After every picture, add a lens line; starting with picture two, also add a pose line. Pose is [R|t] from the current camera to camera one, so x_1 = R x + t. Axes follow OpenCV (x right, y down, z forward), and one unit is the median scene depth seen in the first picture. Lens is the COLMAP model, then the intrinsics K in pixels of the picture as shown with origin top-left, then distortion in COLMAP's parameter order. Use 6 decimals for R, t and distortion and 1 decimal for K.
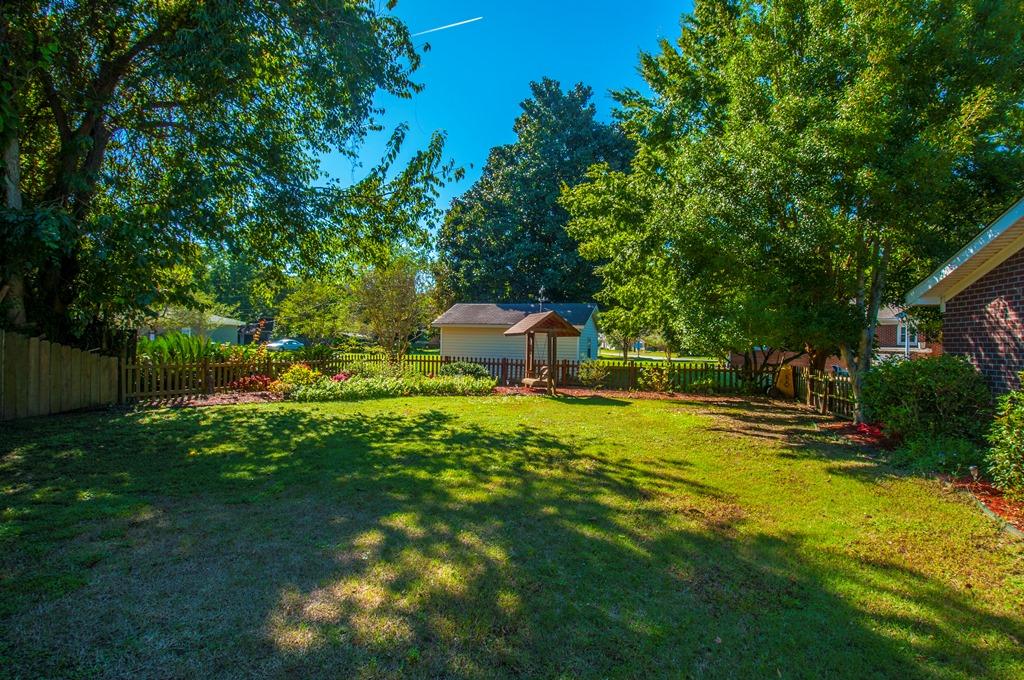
lens RADIAL K [[525.0, 0, 513.8], [0, 525.0, 338.3], [0, 0, 1]] dist [0.034390, -0.039533]
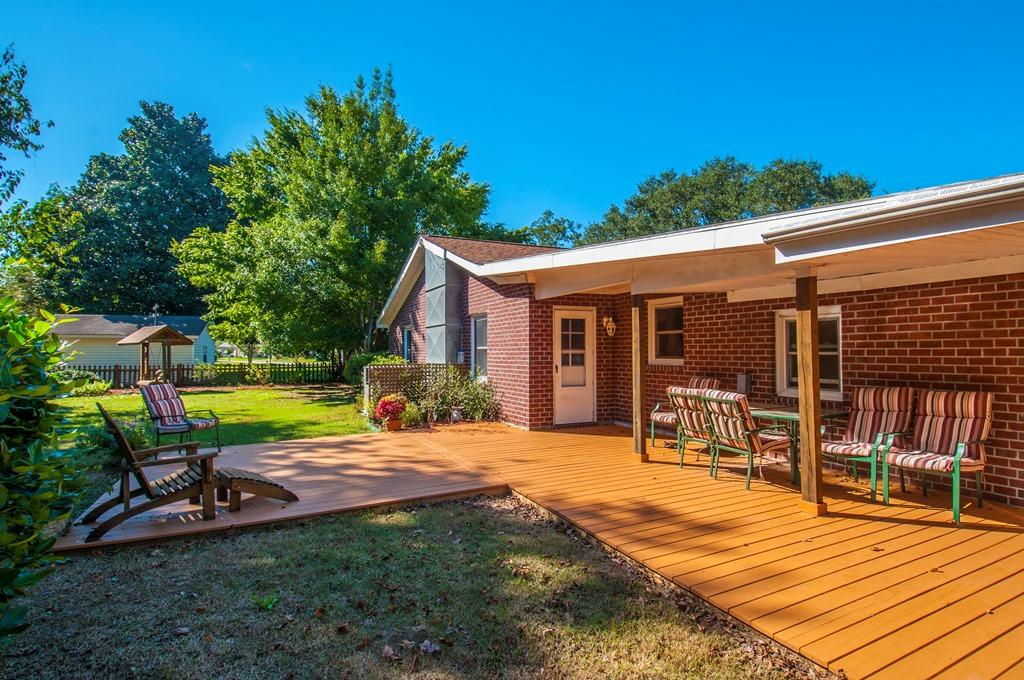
lens RADIAL K [[525.0, 0, 518.2], [0, 525.0, 338.6], [0, 0, 1]] dist [0.034390, -0.039533]
pose [[0.792388, -0.011338, 0.609912, -0.029394], [0.015347, 0.999881, -0.001351, -0.004962], [-0.609824, 0.010431, 0.792468, -0.480386]]
